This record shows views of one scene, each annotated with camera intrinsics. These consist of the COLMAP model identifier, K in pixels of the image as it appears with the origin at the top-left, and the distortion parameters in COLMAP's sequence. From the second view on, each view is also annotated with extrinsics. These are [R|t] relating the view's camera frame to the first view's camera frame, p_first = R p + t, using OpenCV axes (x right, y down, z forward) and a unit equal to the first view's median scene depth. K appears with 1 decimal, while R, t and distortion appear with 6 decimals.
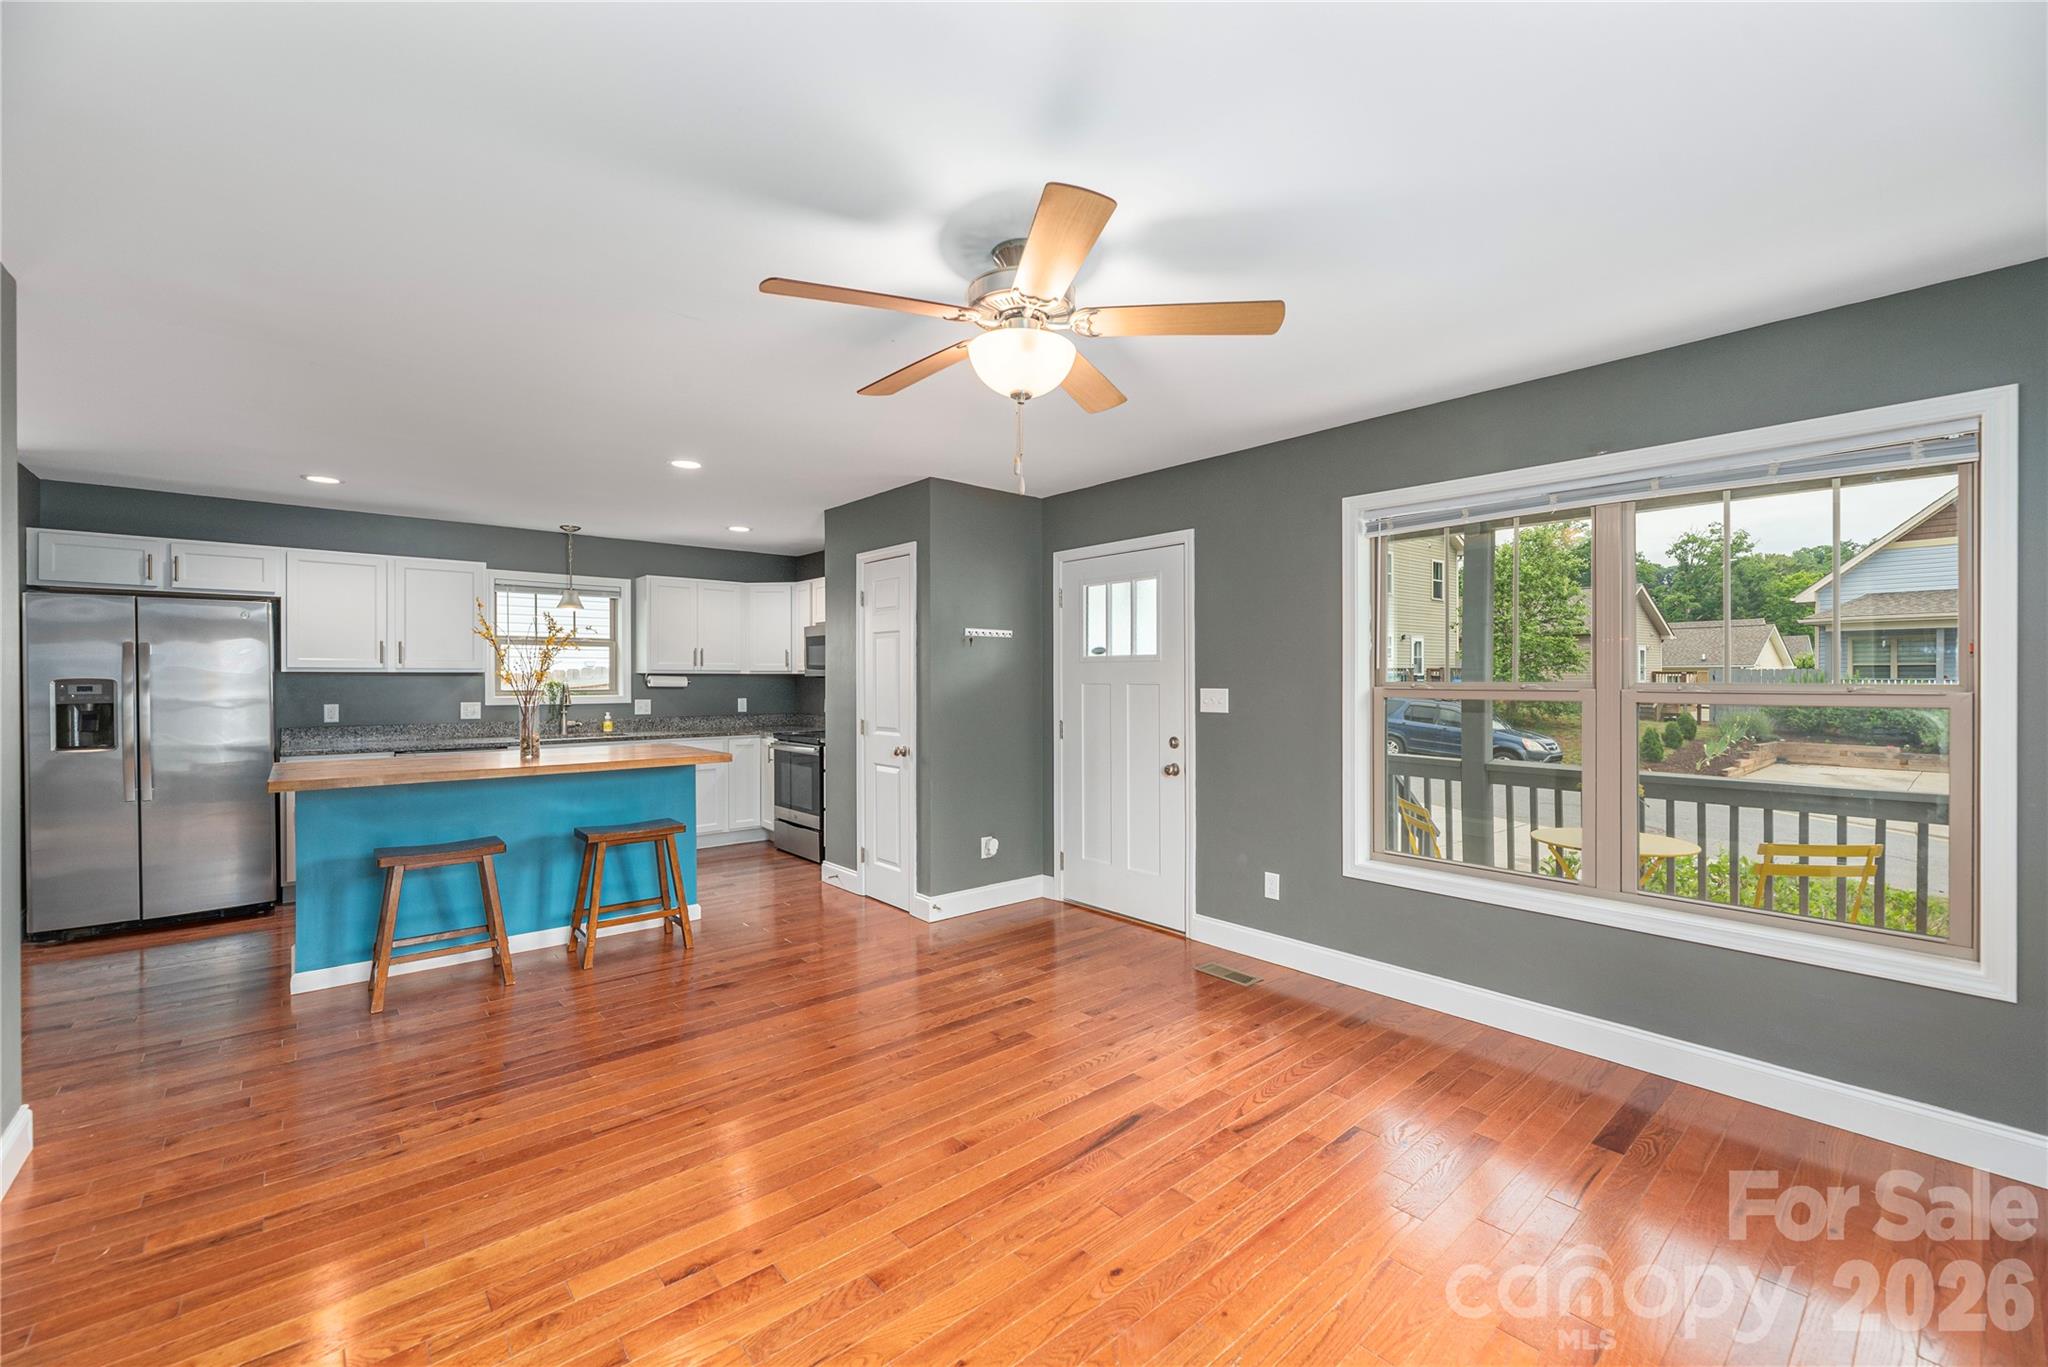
lens RADIAL K [[836.1, 0, 1024.0], [0, 836.1, 683.5], [0, 0, 1]] dist [0.000859, -0.000065]
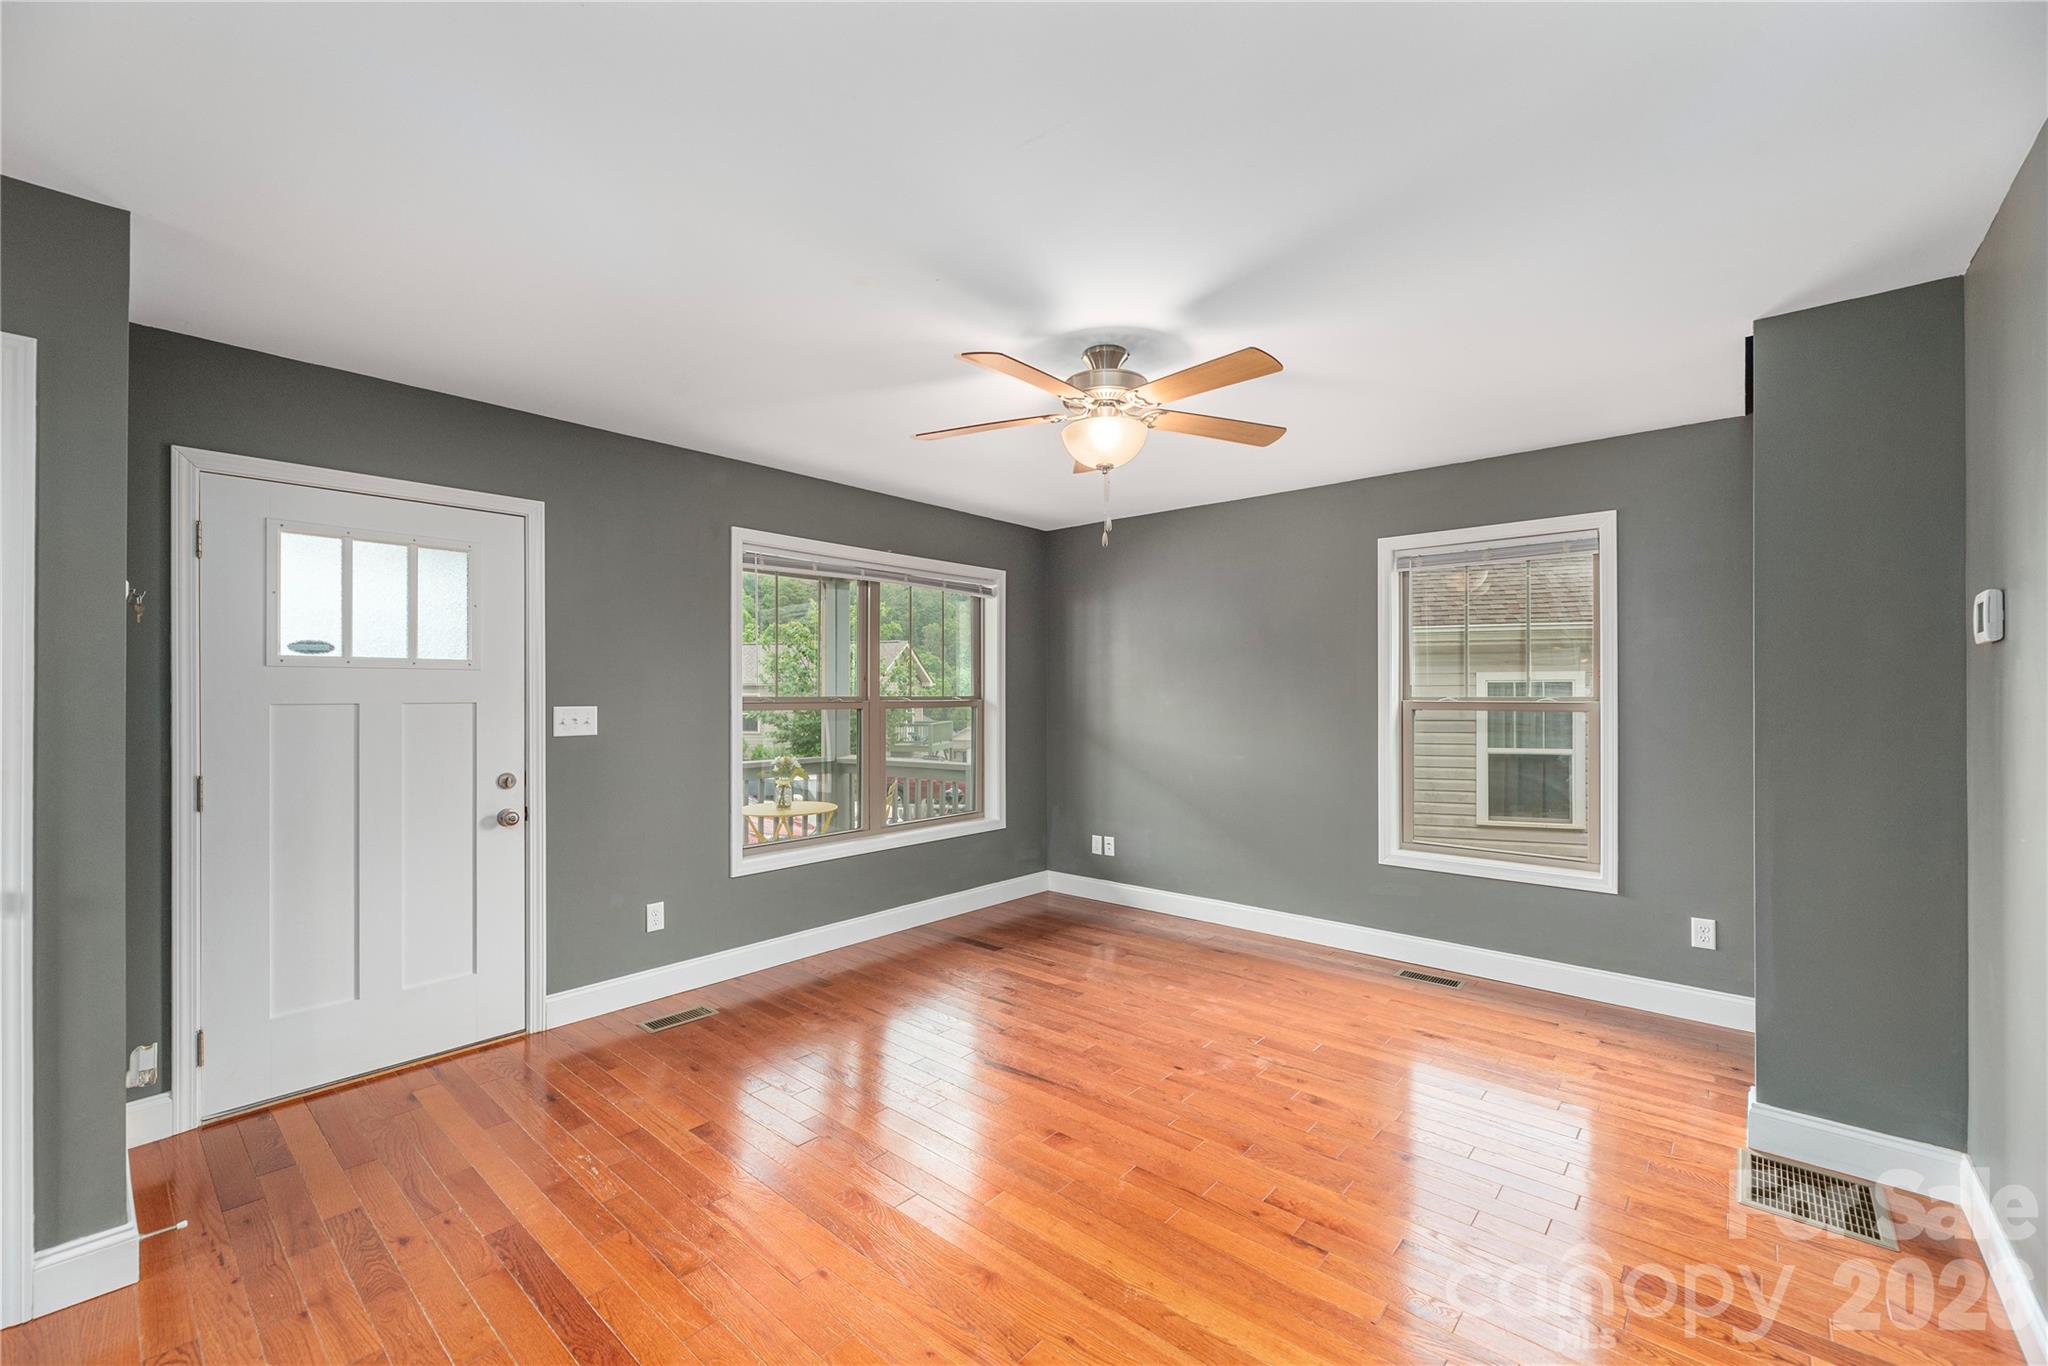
lens RADIAL K [[835.5, 0, 1021.2], [0, 835.5, 692.0], [0, 0, 1]] dist [-0.000560, 0.000135]
pose [[-0.133544, -0.000497, 0.991043, -0.543628], [0.007882, 0.999968, 0.001563, -0.005274], [-0.991012, 0.008020, -0.133536, 0.575002]]
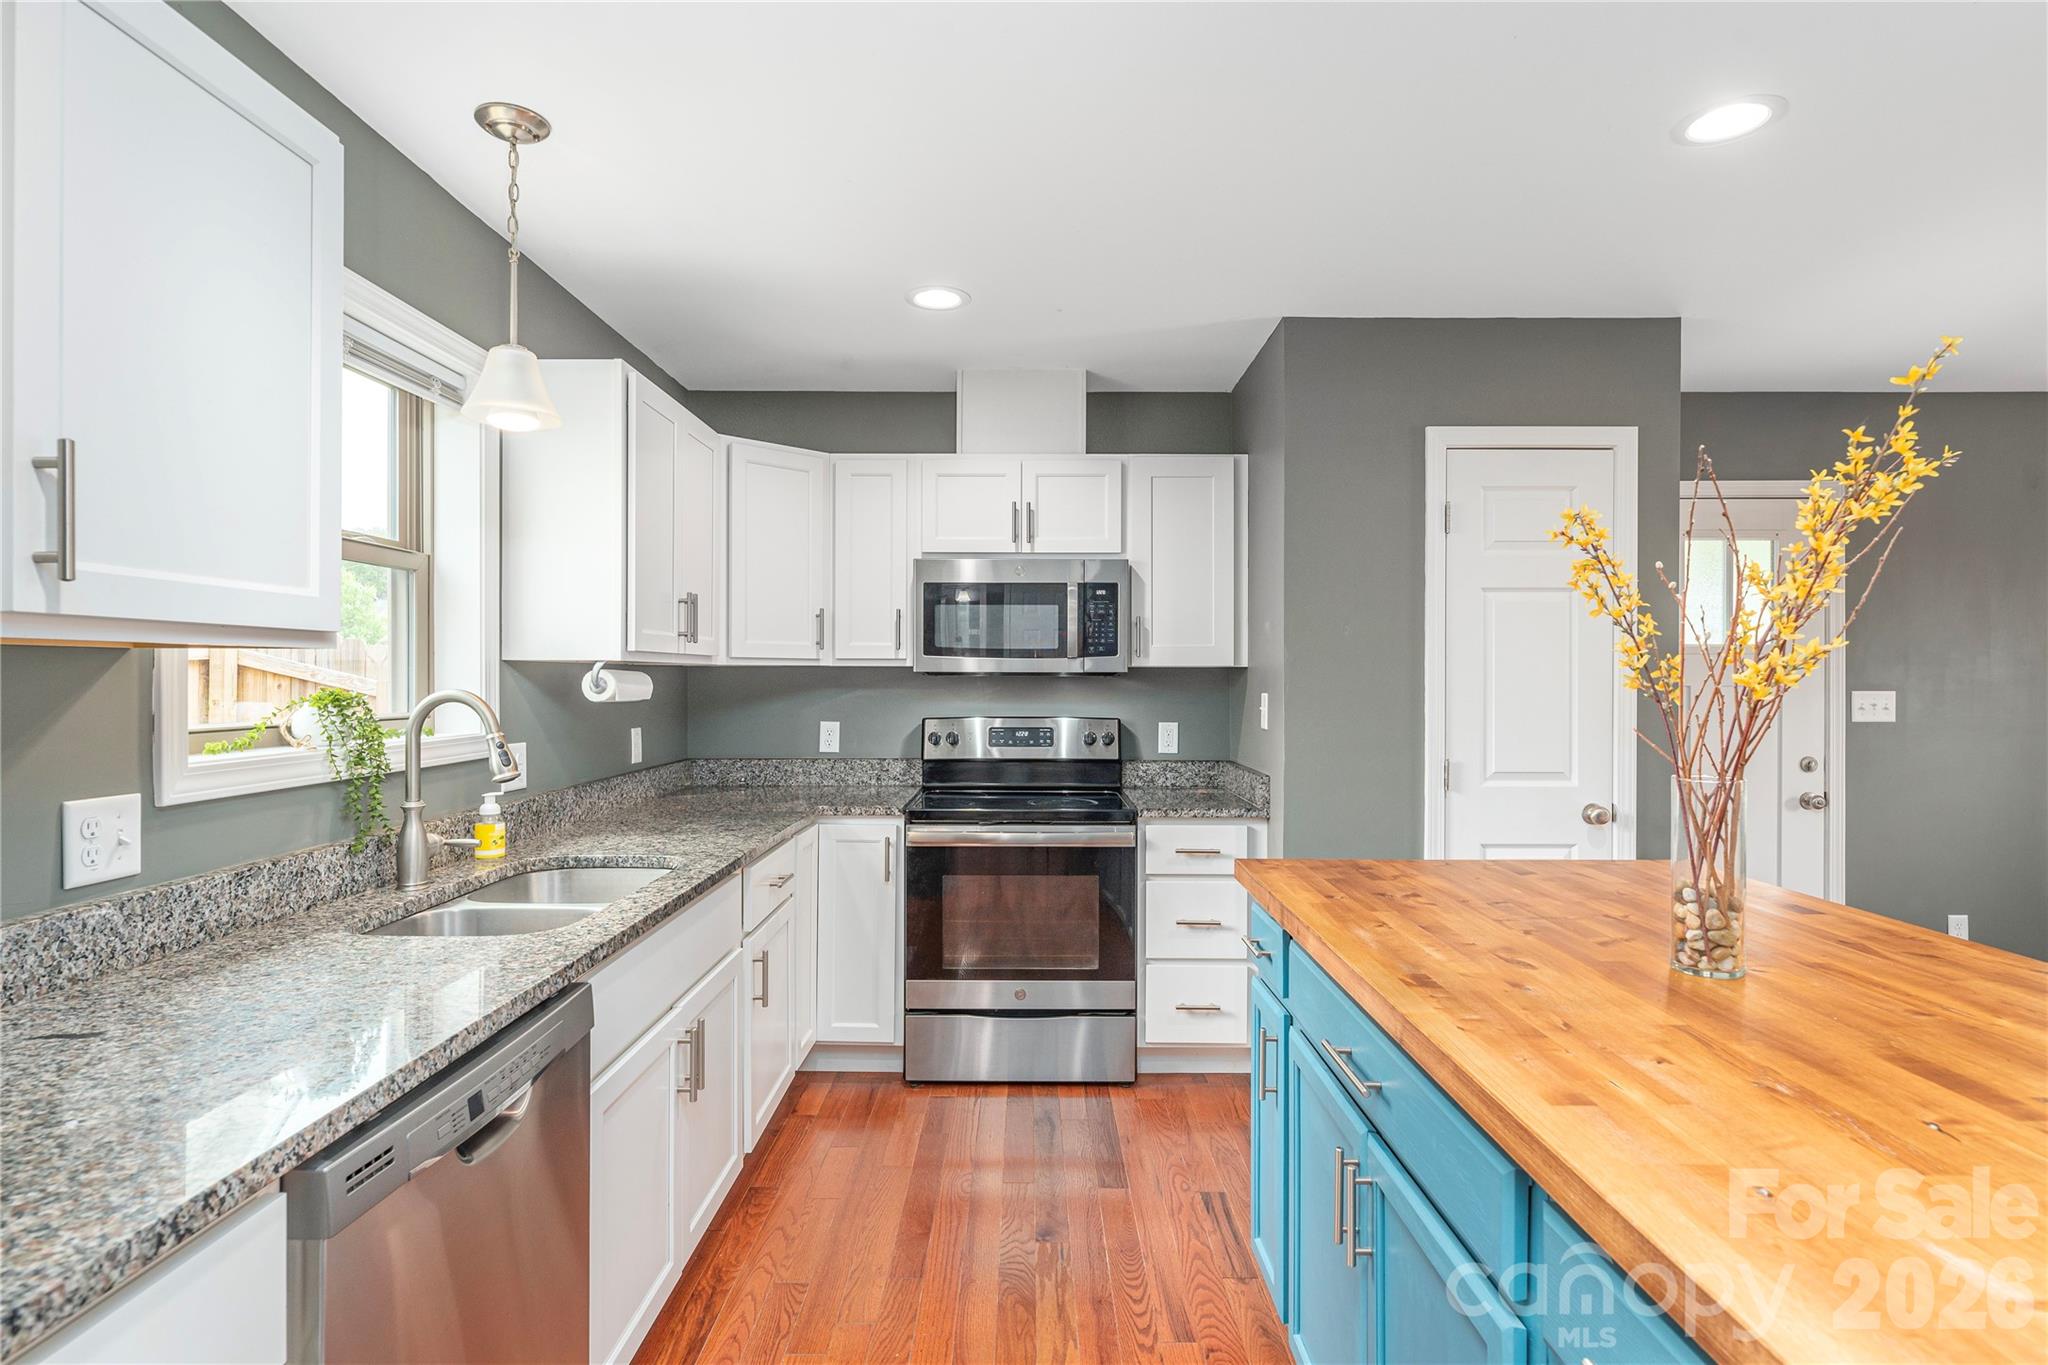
lens RADIAL K [[1019.6, 0, 1012.3], [0, 1019.6, 672.8], [0, 0, 1]] dist [0.001306, 0.000009]
pose [[0.663844, 0.003066, 0.747865, -0.857866], [0.003082, 0.999972, -0.006836, -0.006129], [-0.747865, 0.006843, 0.663816, 0.826559]]
